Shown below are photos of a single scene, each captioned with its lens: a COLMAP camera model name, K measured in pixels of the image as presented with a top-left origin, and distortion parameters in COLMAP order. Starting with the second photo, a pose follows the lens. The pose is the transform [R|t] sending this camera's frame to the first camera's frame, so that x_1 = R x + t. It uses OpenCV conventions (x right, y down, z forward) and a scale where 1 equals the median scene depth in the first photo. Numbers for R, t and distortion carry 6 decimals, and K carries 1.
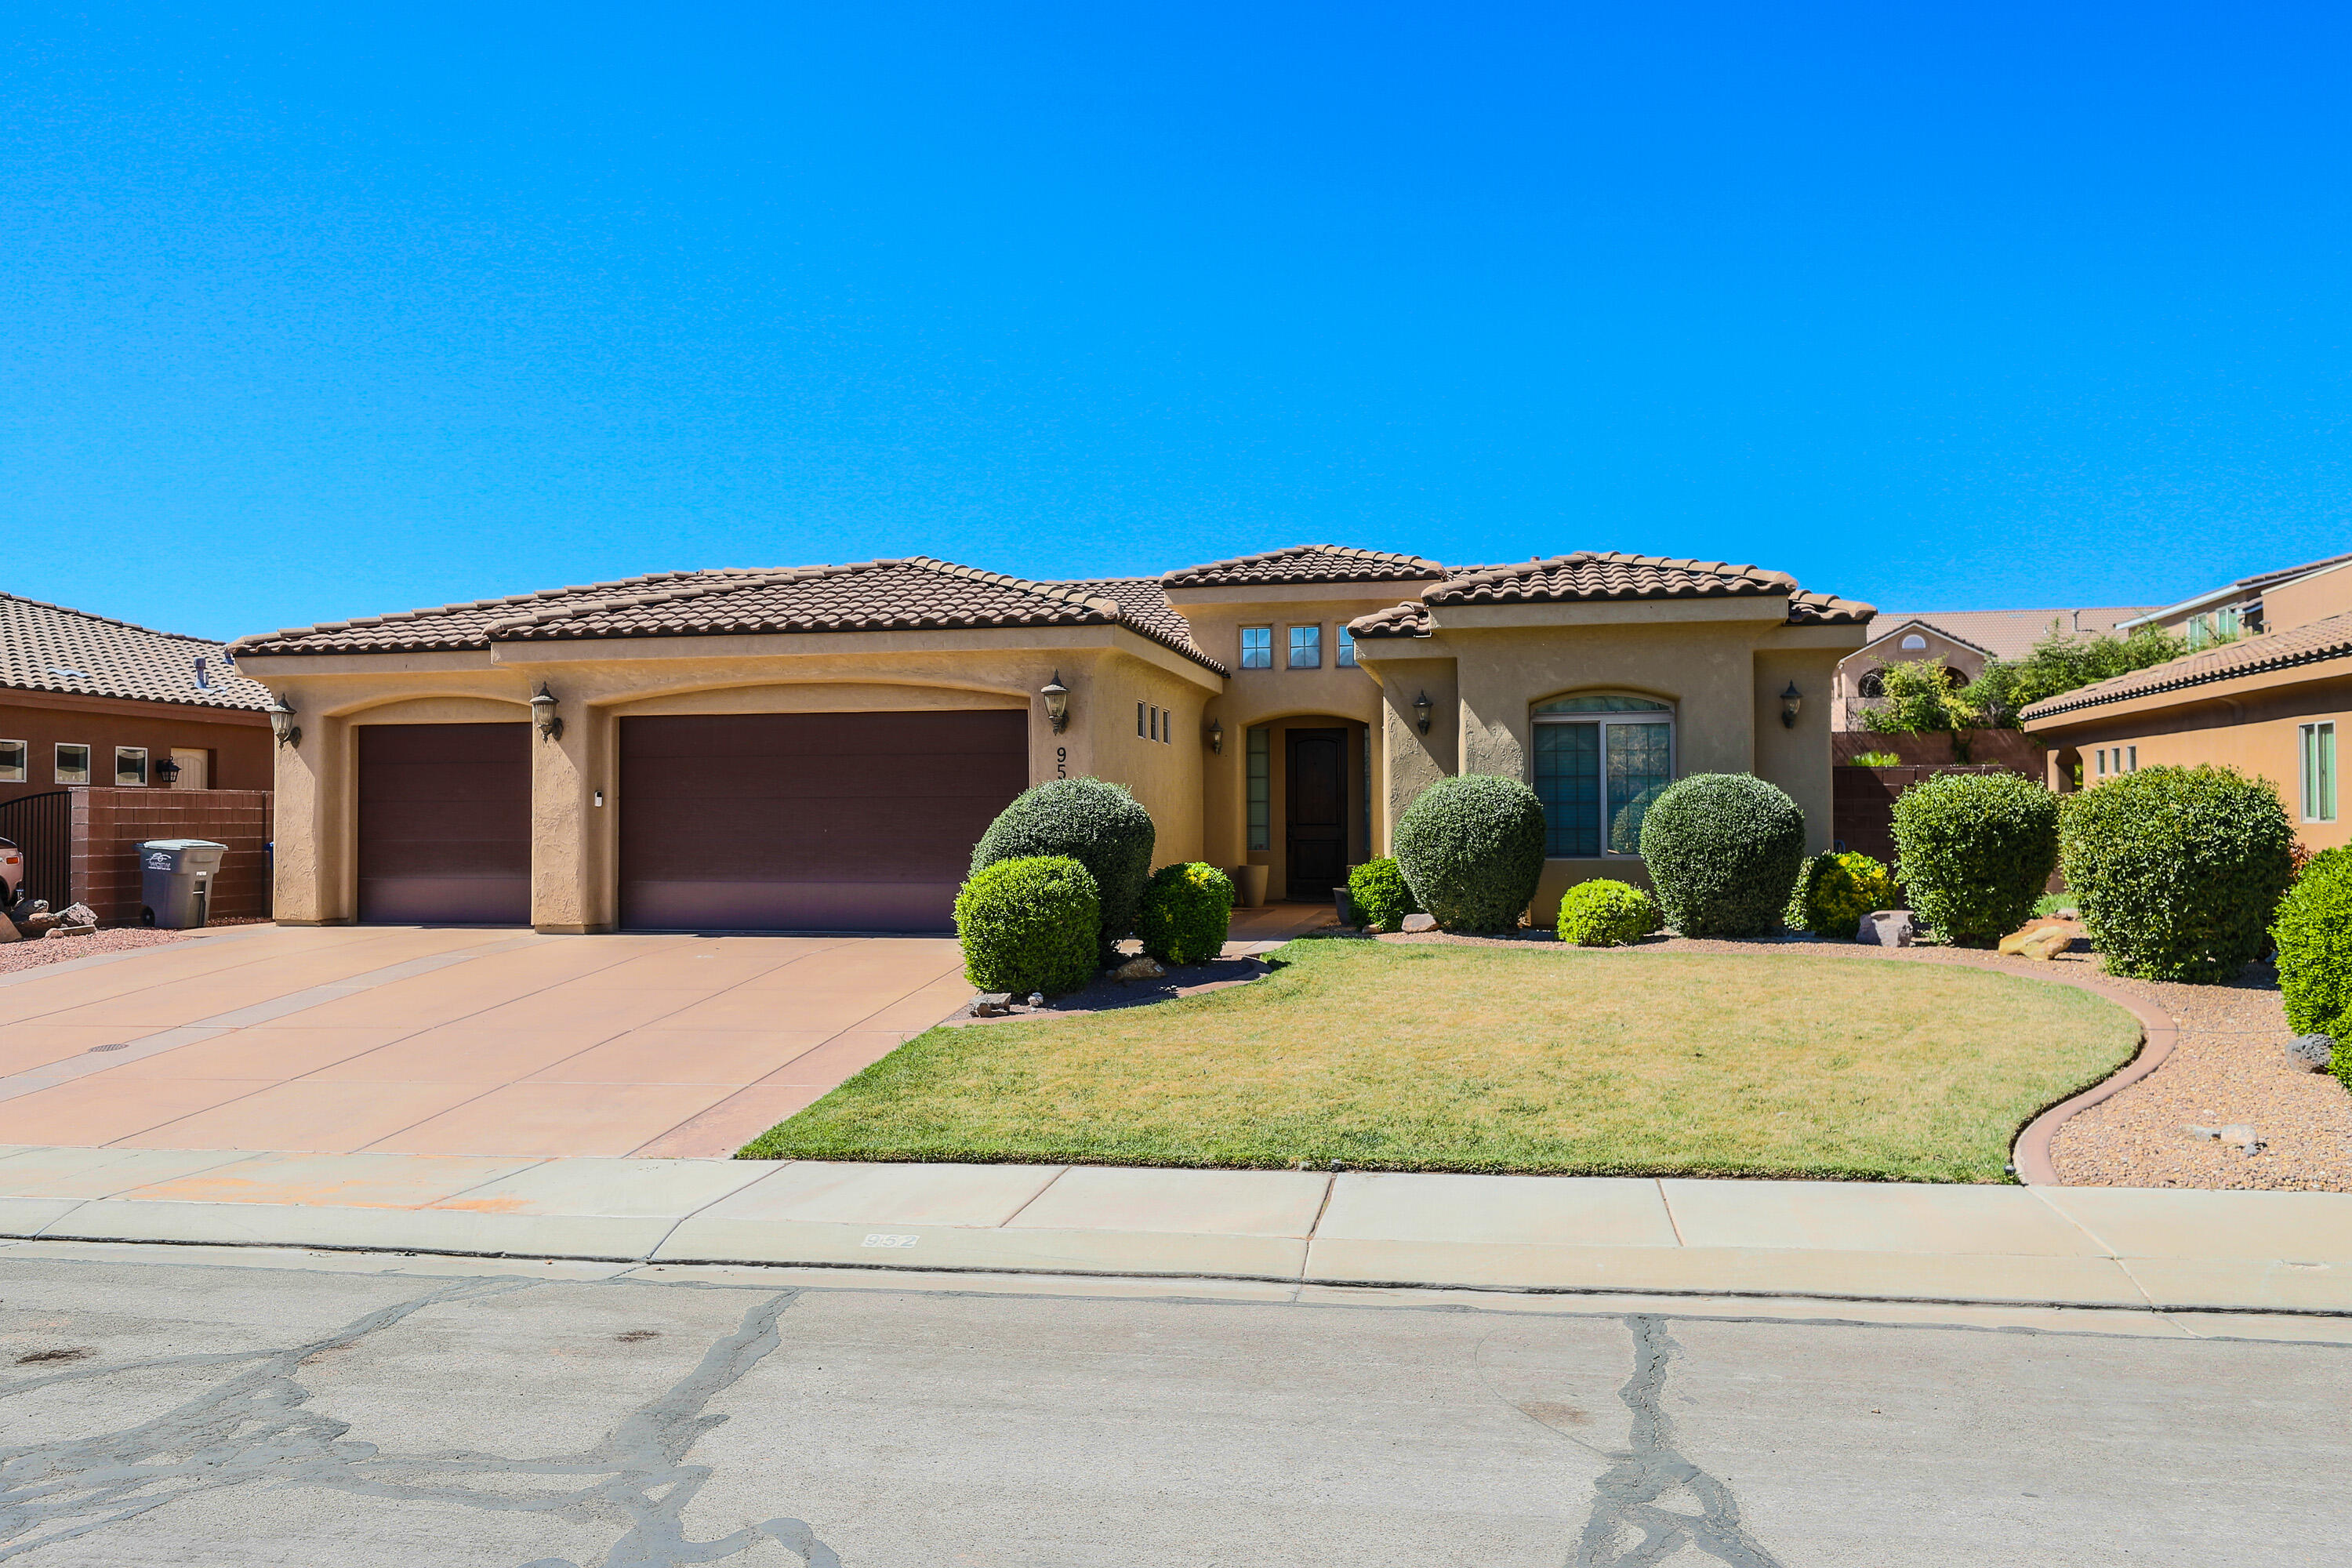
lens RADIAL K [[1669.4, 0, 1174.3], [0, 1669.4, 787.3], [0, 0, 1]] dist [-0.000070, 0.005879]
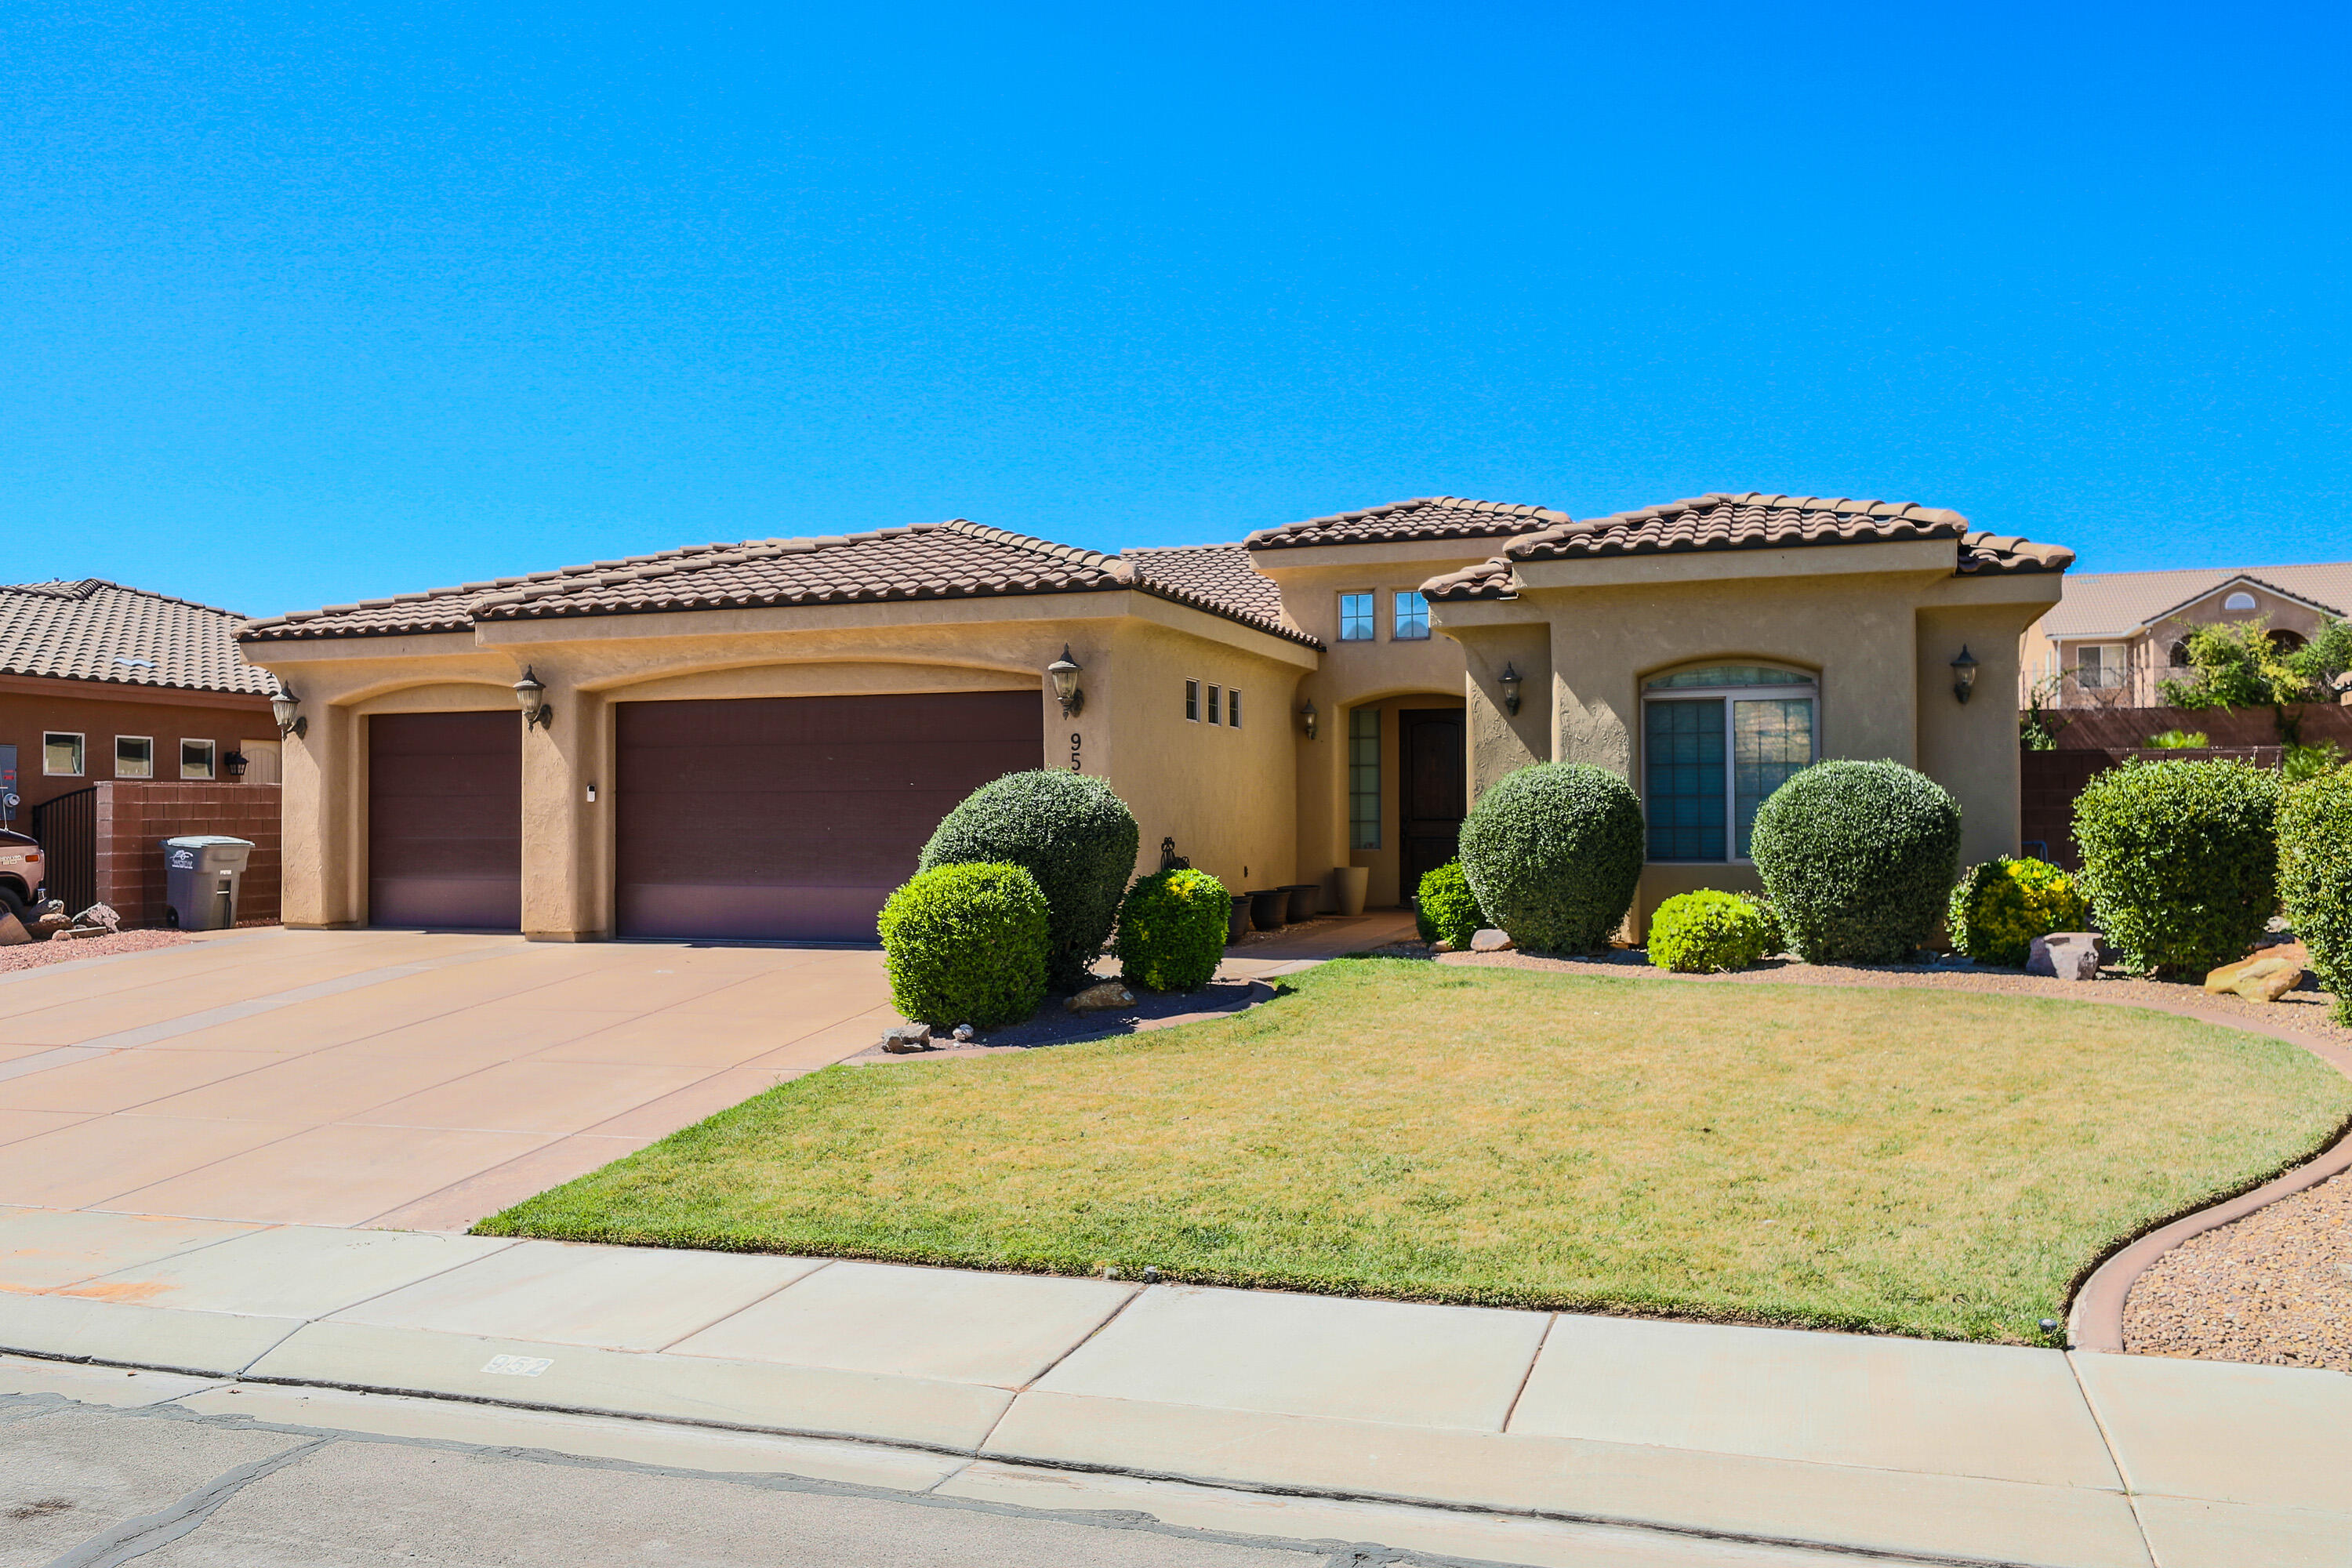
lens RADIAL K [[1767.3, 0, 1184.2], [0, 1767.3, 778.9], [0, 0, 1]] dist [0.005343, 0.011802]
pose [[0.990117, -0.003158, -0.140210, 0.128921], [0.003526, 0.999991, 0.002372, -0.002443], [0.140201, -0.002843, 0.990119, 0.109959]]
